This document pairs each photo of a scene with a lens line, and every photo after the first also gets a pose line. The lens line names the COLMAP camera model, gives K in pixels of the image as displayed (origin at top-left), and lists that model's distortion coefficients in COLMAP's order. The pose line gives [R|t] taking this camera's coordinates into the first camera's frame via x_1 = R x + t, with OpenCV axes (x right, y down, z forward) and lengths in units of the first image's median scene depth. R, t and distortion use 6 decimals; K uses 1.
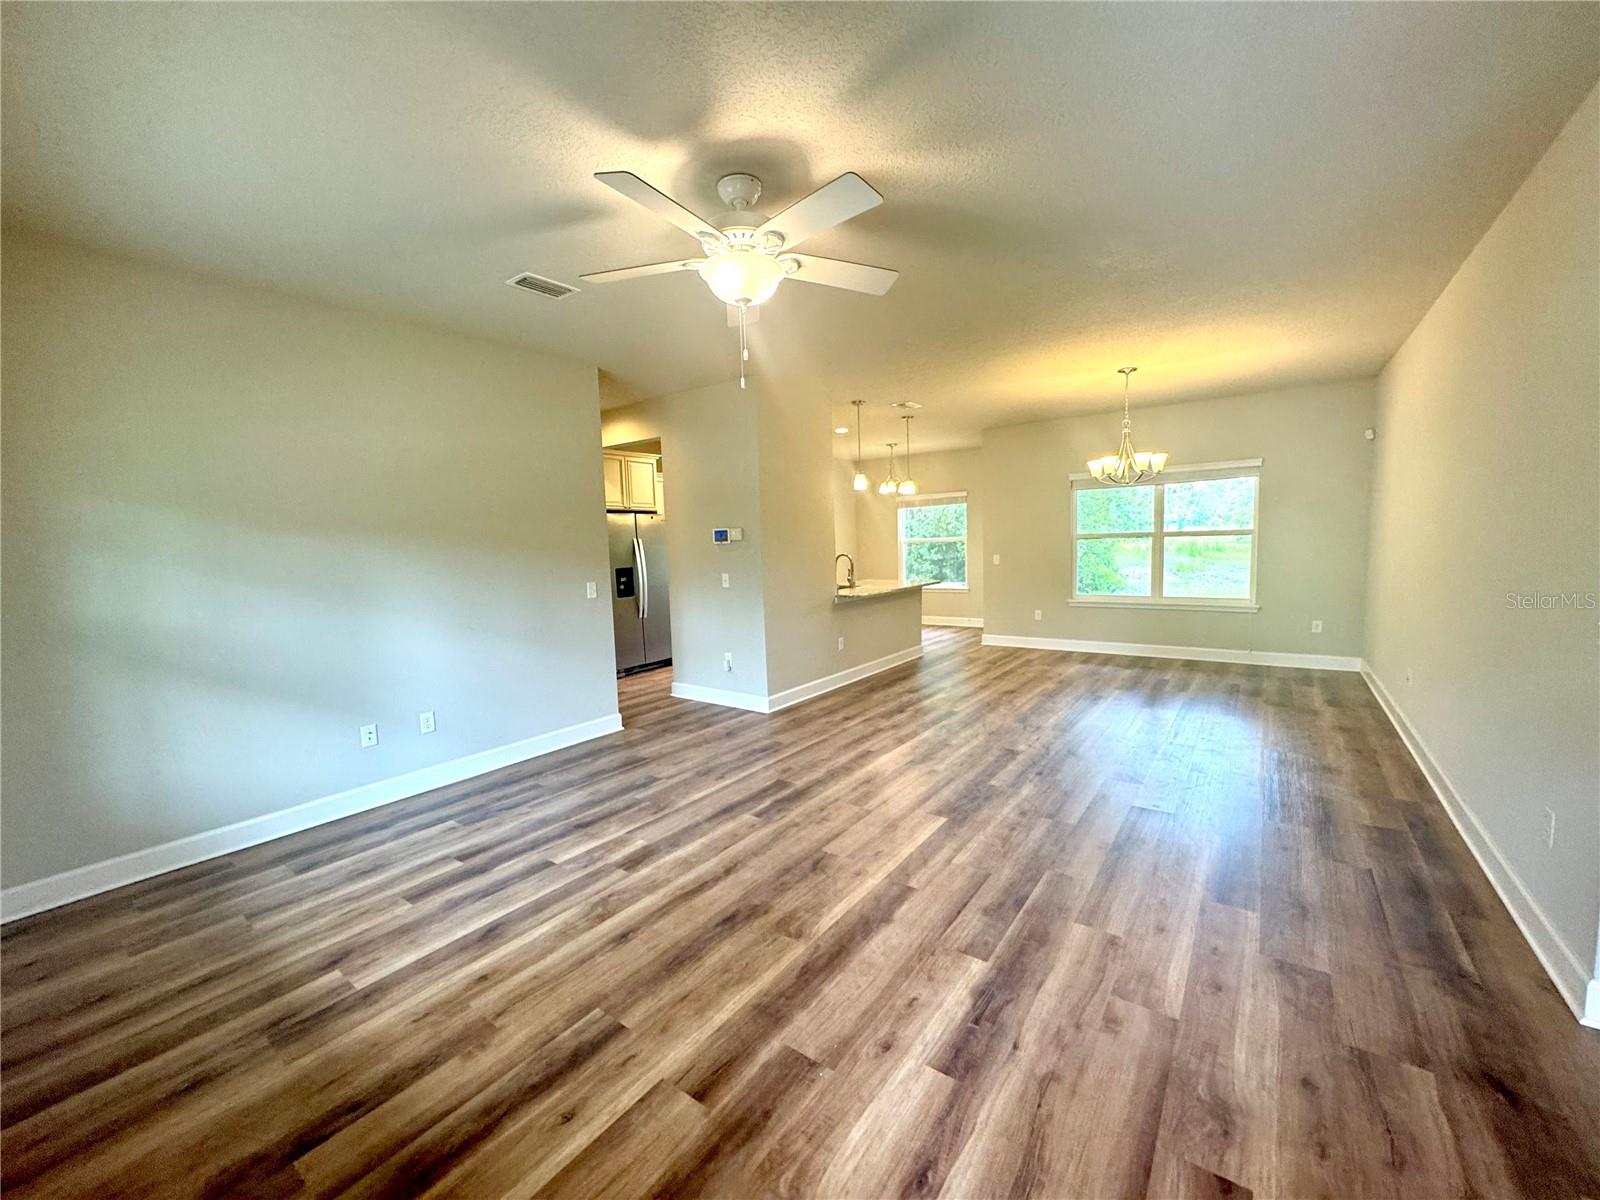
lens RADIAL K [[635.6, 0, 799.8], [0, 635.6, 596.0], [0, 0, 1]] dist [0.000570, 0.000254]
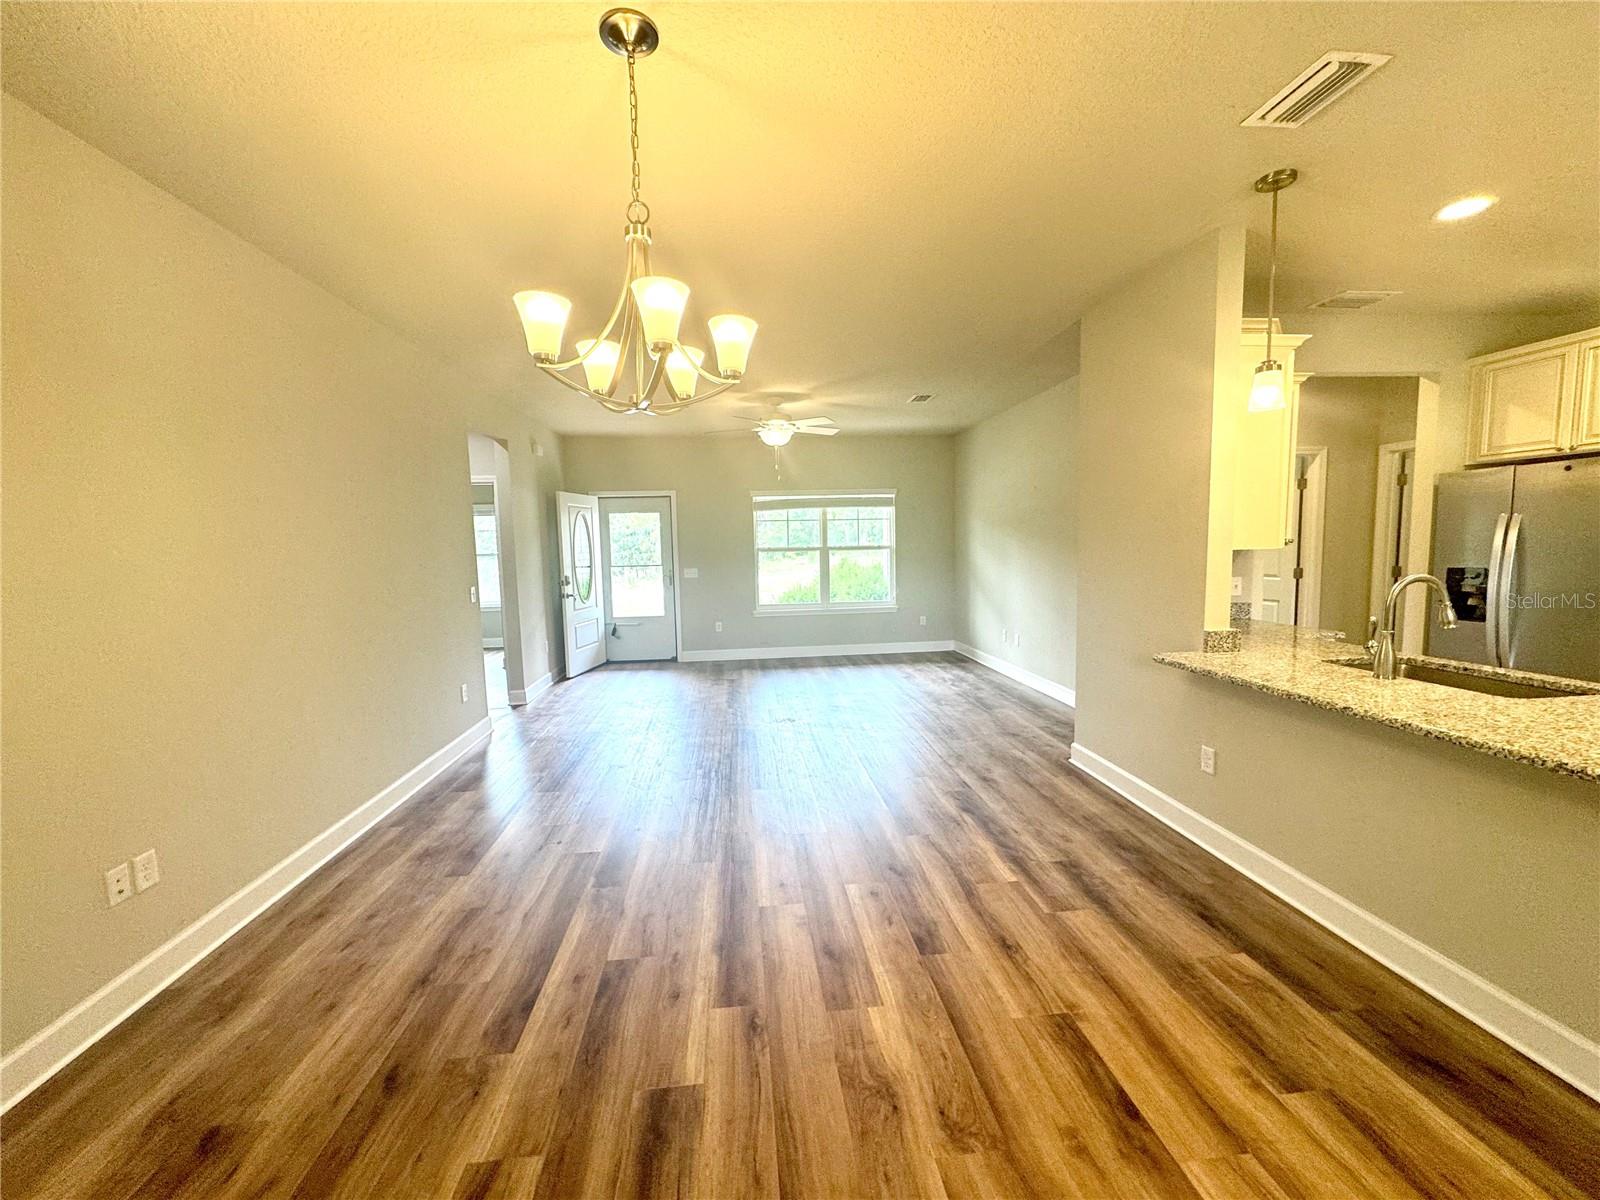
lens RADIAL K [[633.0, 0, 799.6], [0, 633.0, 602.2], [0, 0, 1]] dist [-0.000473, 0.000035]
pose [[-0.737601, 0.114010, -0.665542, 1.293329], [-0.009394, 0.983815, 0.178942, -0.264635], [0.675172, 0.138240, -0.724592, 2.476955]]
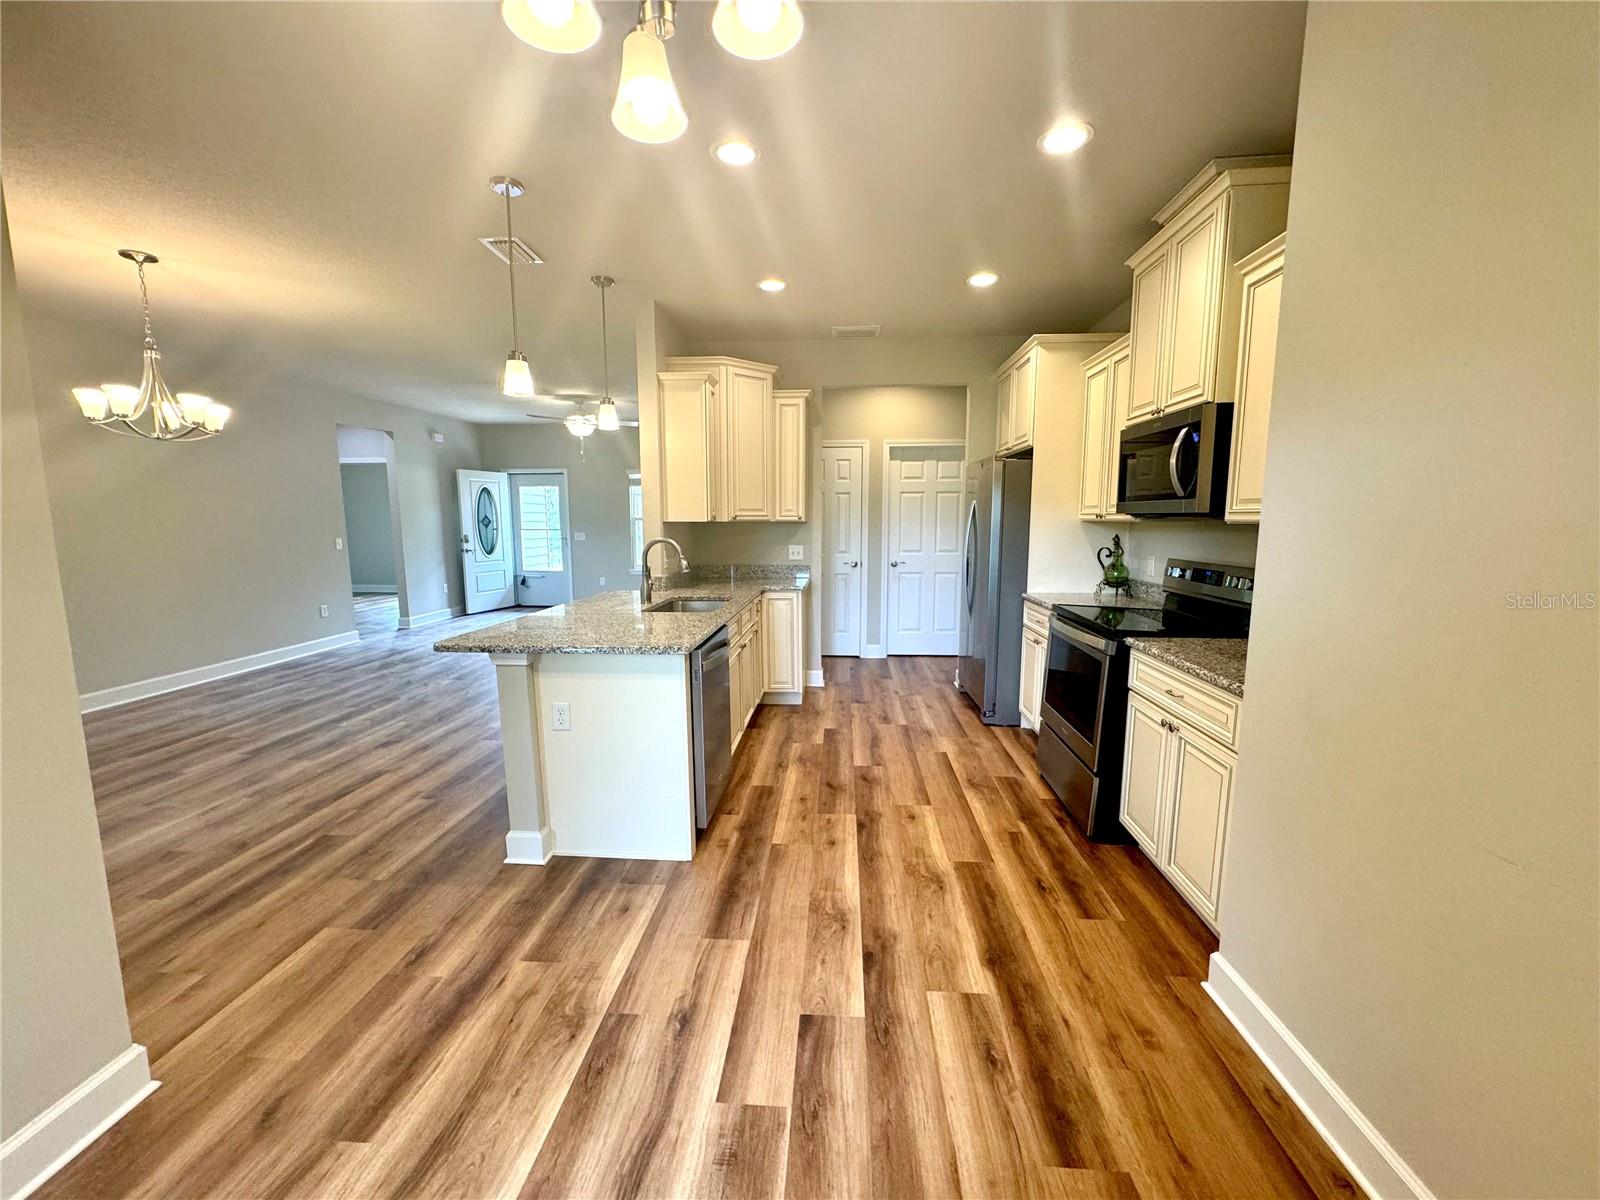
lens RADIAL K [[635.3, 0, 800.0], [0, 635.3, 600.0], [0, 0, 1]] dist [-0.001118, -0.000167]
pose [[-0.843139, 0.104334, -0.527476, 0.617361], [-0.016422, 0.975539, 0.219211, -0.325951], [0.537445, 0.193487, -0.820802, 3.646068]]
